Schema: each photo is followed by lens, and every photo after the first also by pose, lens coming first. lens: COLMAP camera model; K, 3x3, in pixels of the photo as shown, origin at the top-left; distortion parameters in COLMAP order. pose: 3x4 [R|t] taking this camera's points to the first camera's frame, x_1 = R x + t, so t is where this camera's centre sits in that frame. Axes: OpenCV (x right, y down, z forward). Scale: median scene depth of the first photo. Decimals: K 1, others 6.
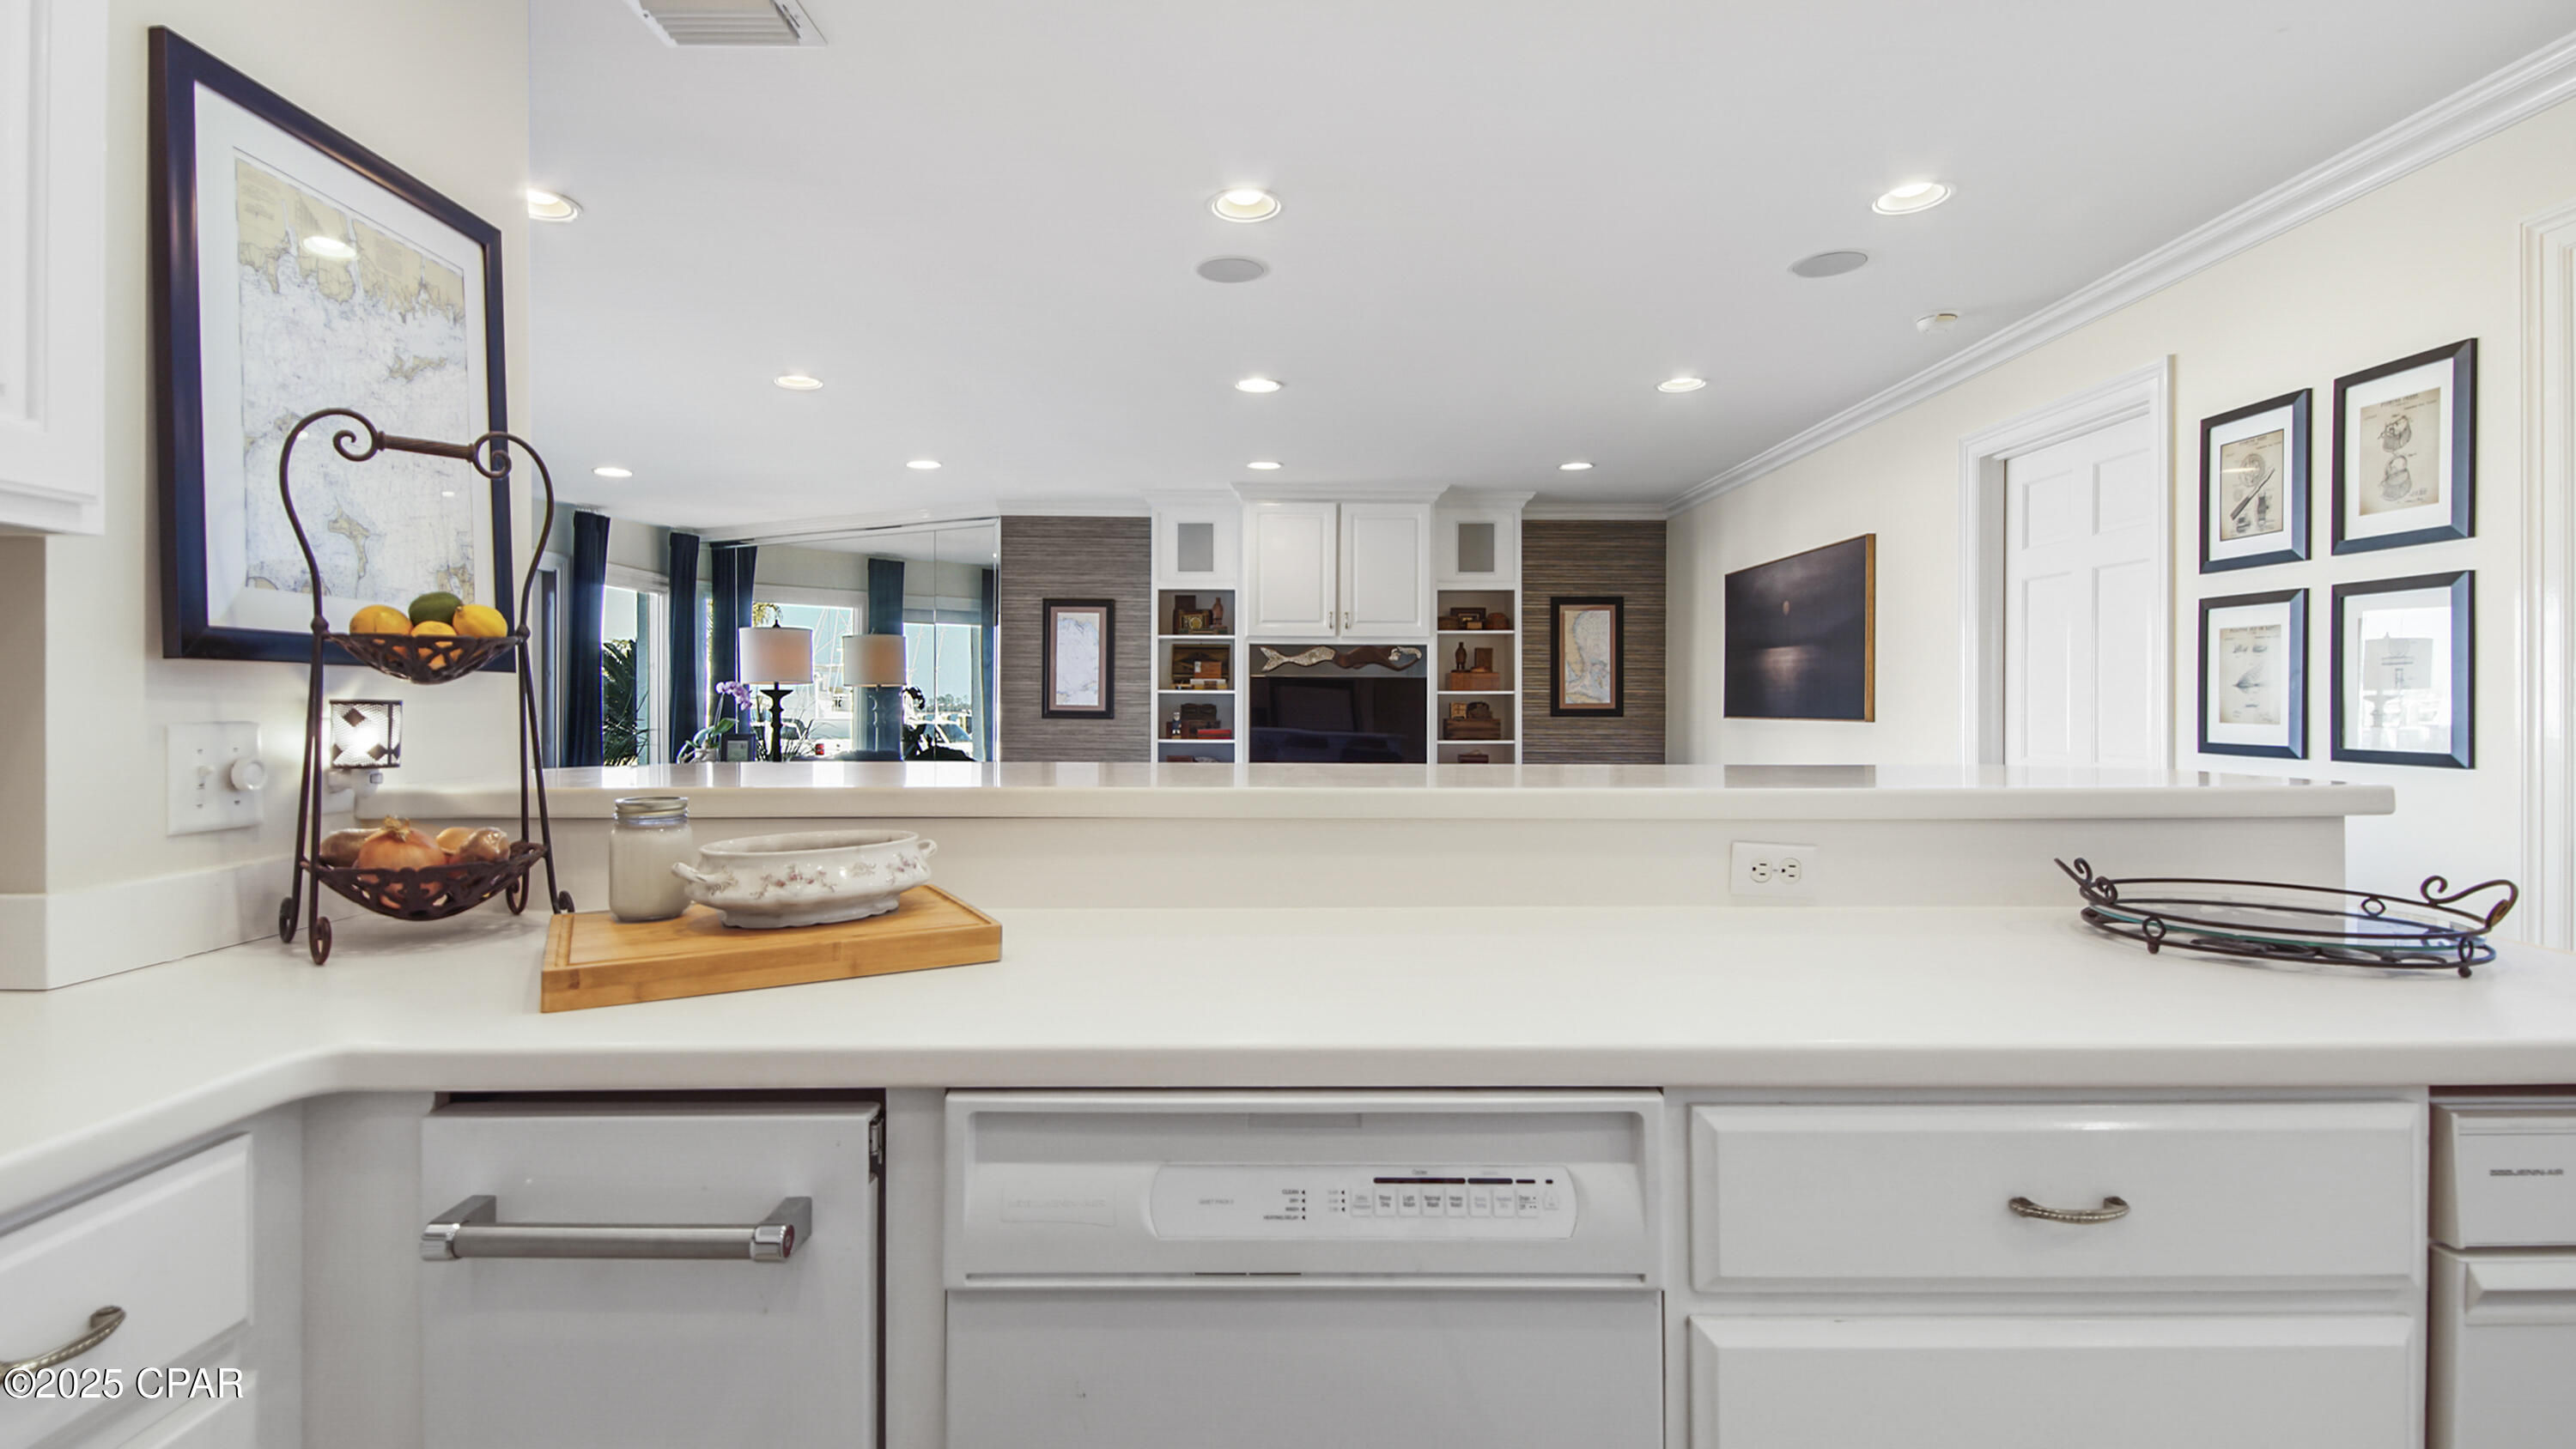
lens RADIAL K [[1219.8, 0, 1283.6], [0, 1219.8, 717.3], [0, 0, 1]] dist [0.001394, -0.001918]
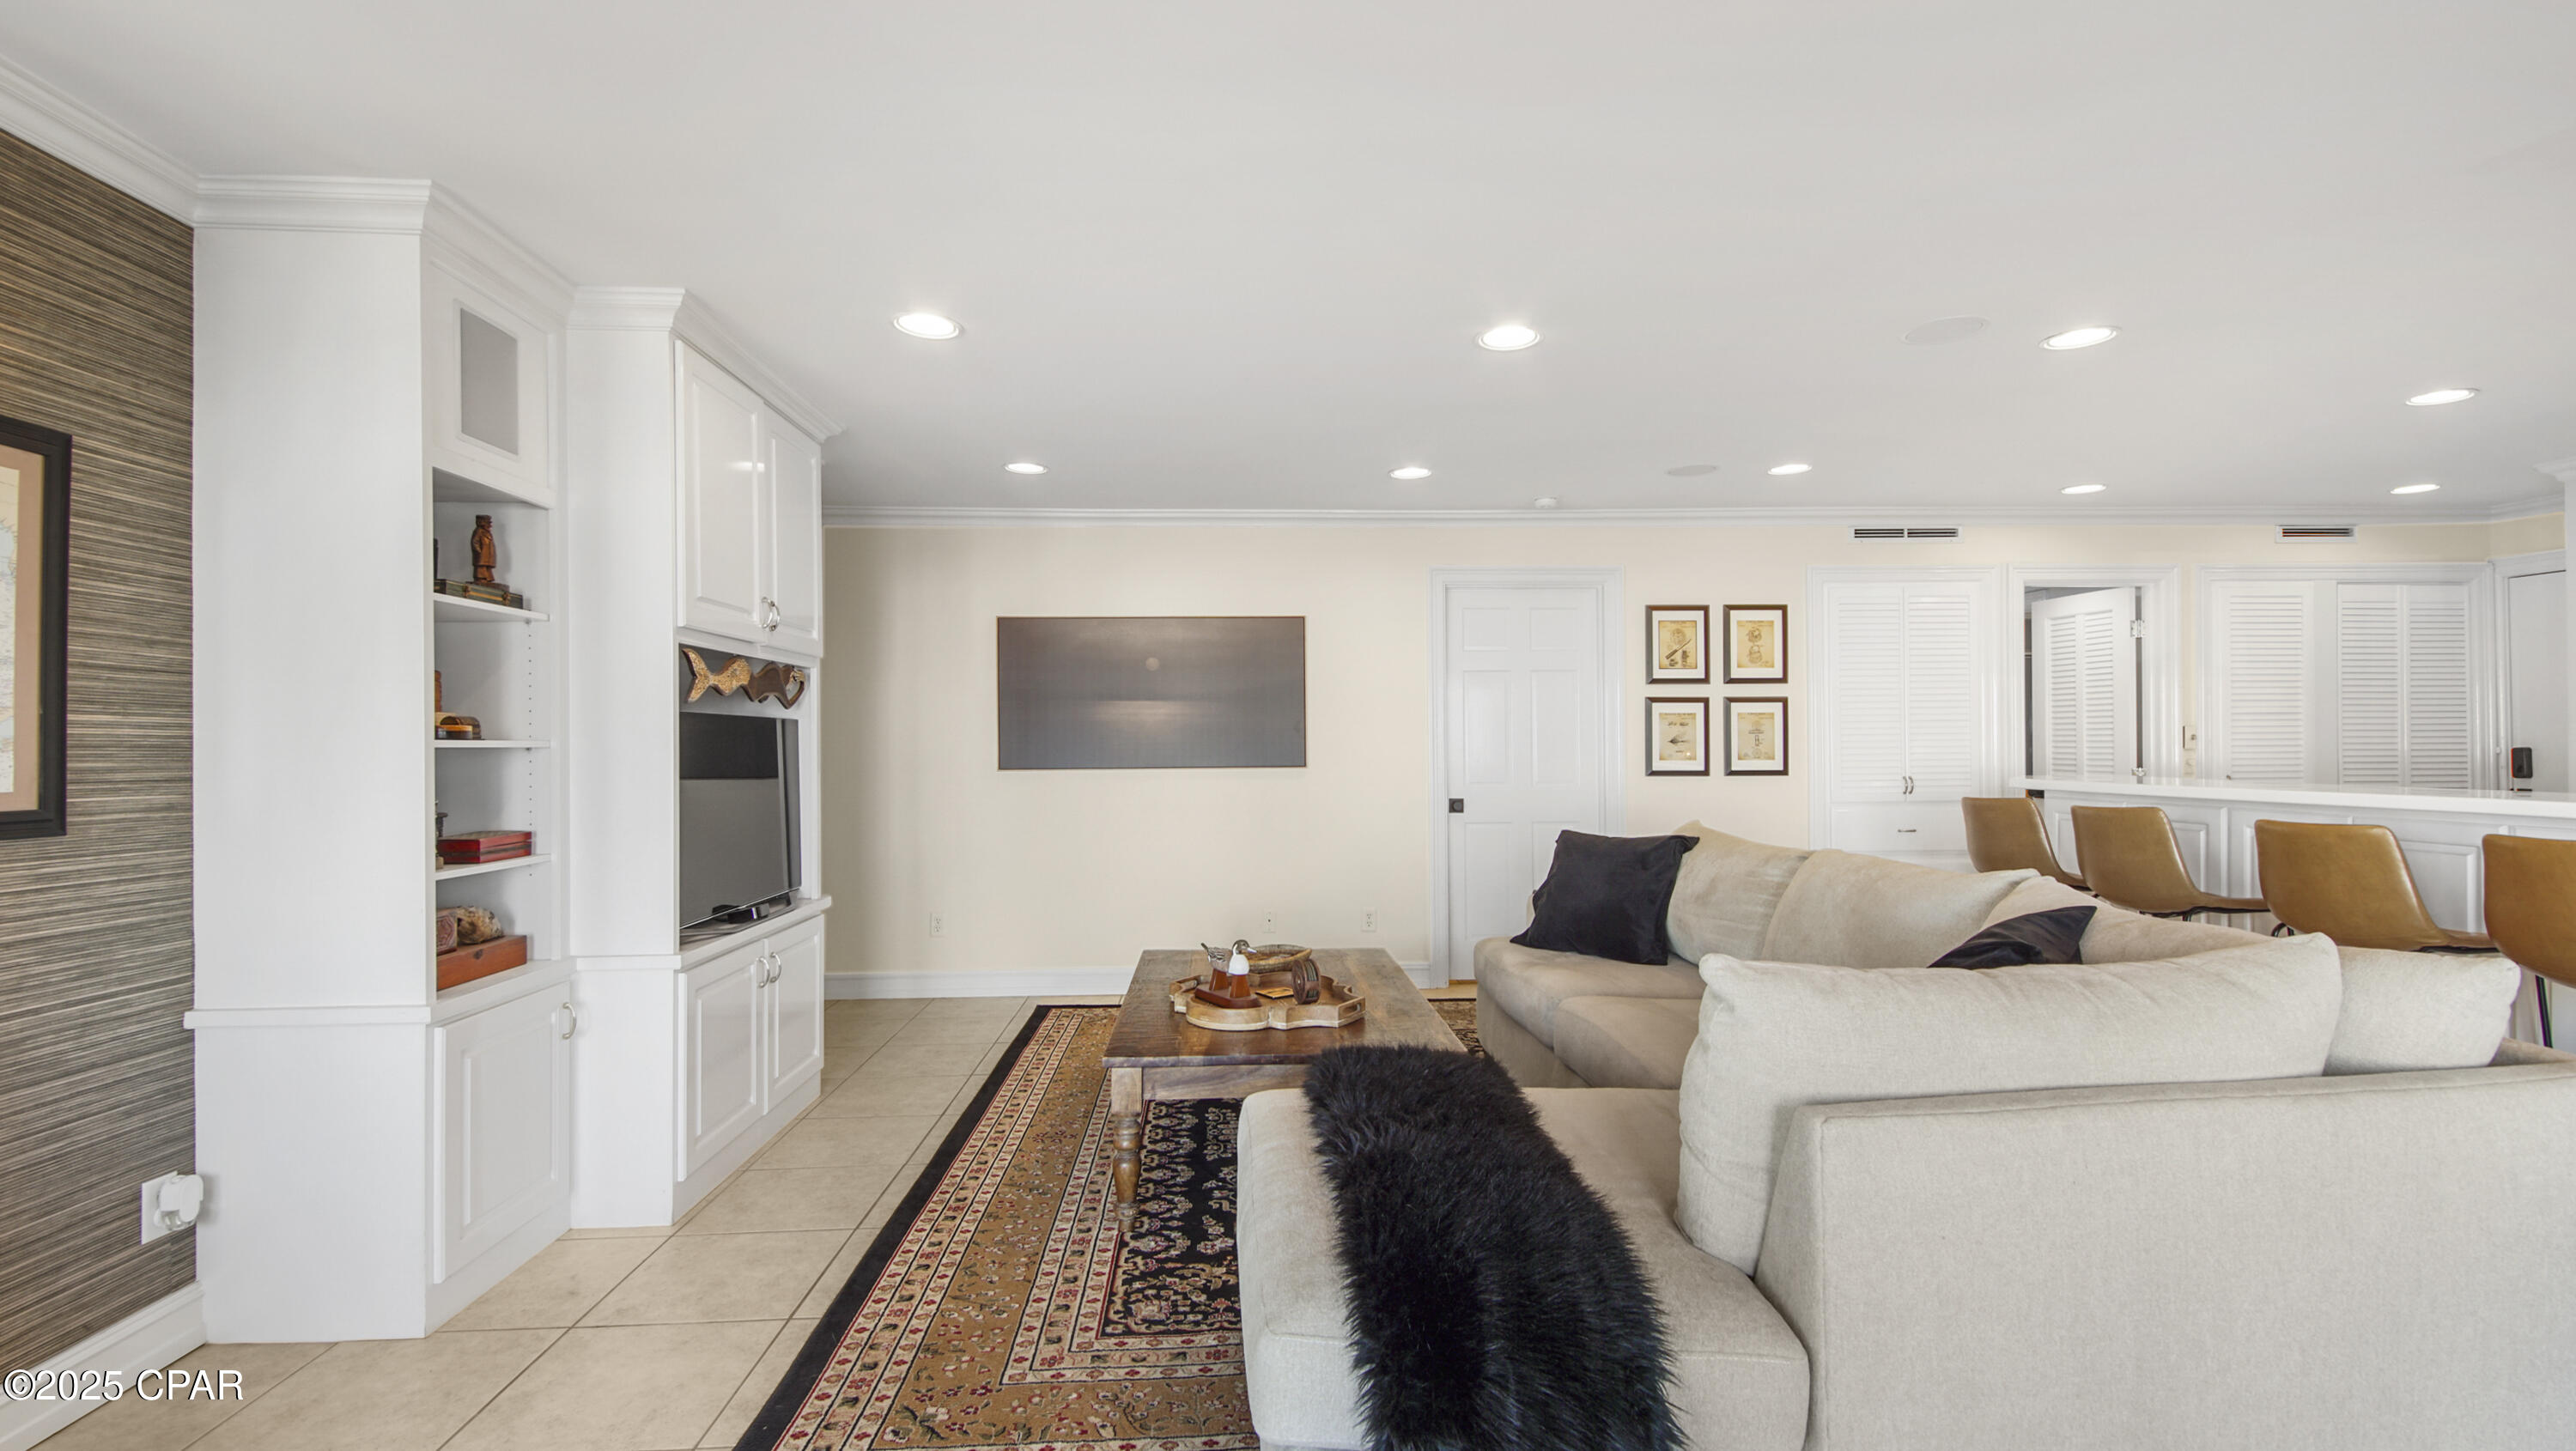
lens RADIAL K [[1143.0, 0, 1289.1], [0, 1143.0, 736.2], [0, 0, 1]] dist [0.032100, -0.012093]
pose [[-0.058496, 0.004244, 0.998279, -0.485647], [0.017614, 0.999840, -0.003219, -0.018506], [-0.998132, 0.017395, -0.058561, 0.791723]]
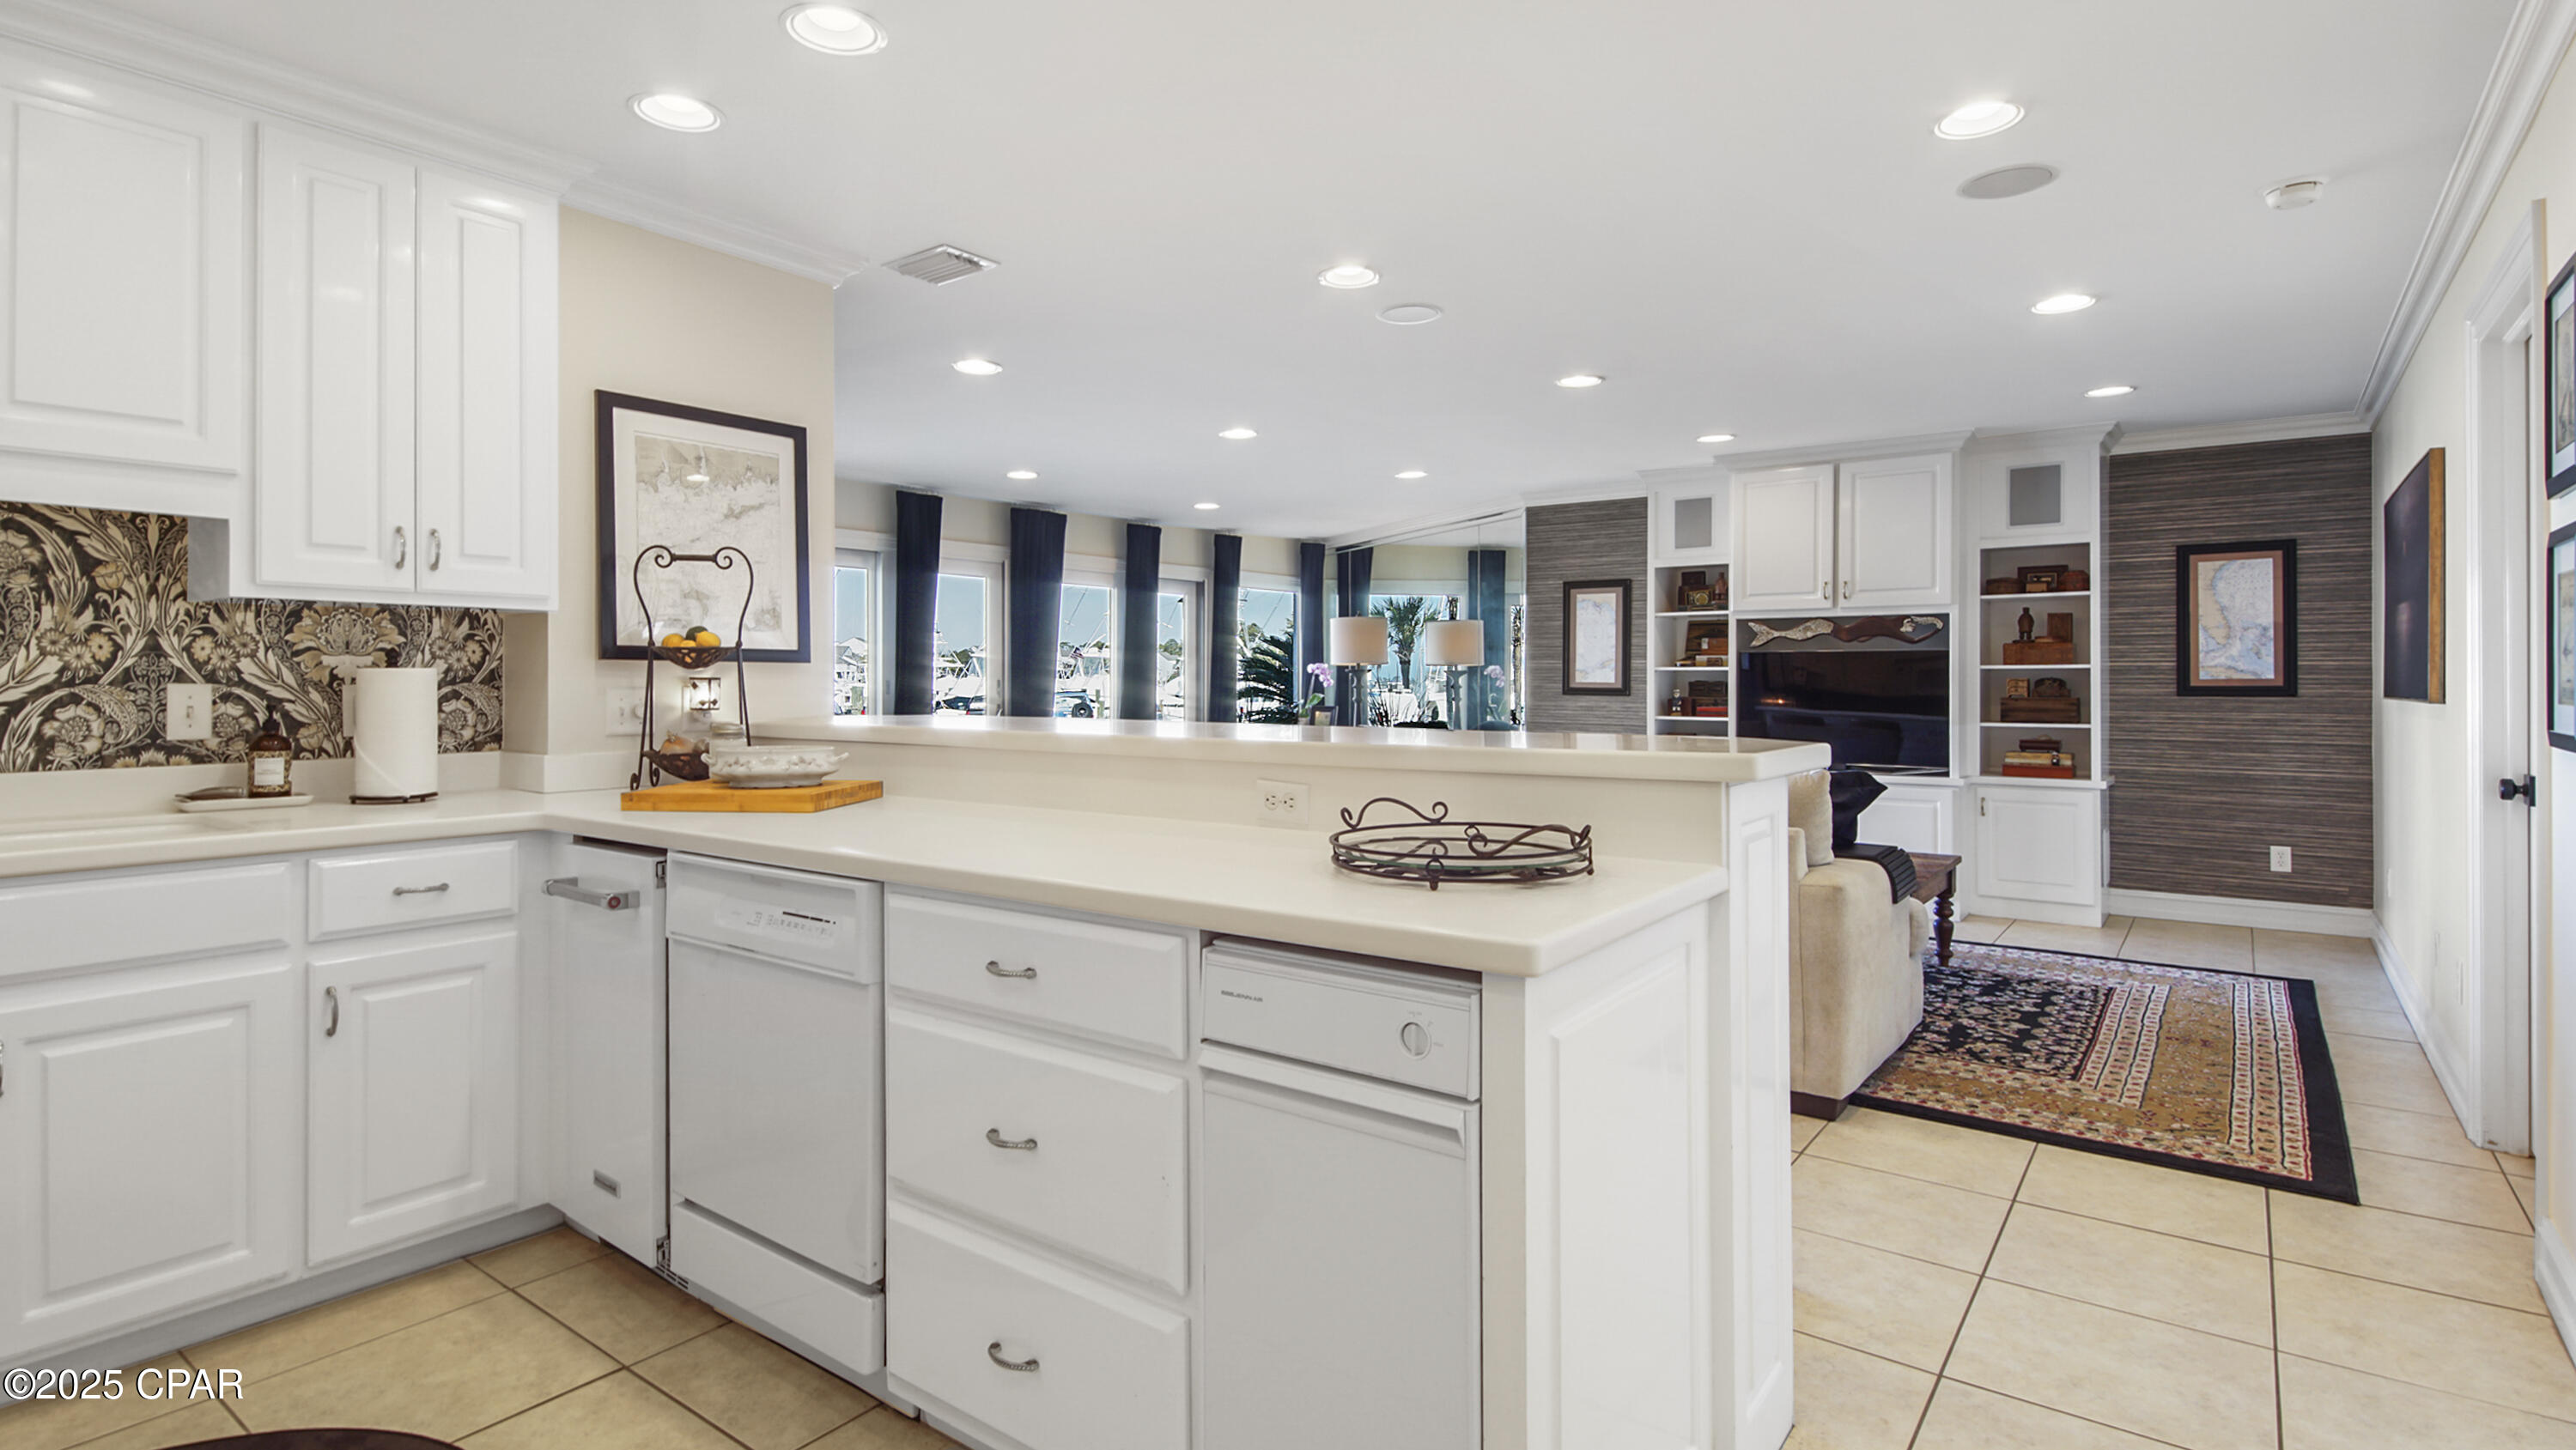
lens RADIAL K [[1244.5, 0, 1245.2], [0, 1244.5, 678.1], [0, 0, 1]] dist [0.035848, -0.009887]
pose [[0.783532, -0.003176, -0.621343, 0.284360], [-0.005944, 0.999903, -0.012608, 0.001732], [0.621323, 0.013572, 0.783437, -0.022443]]
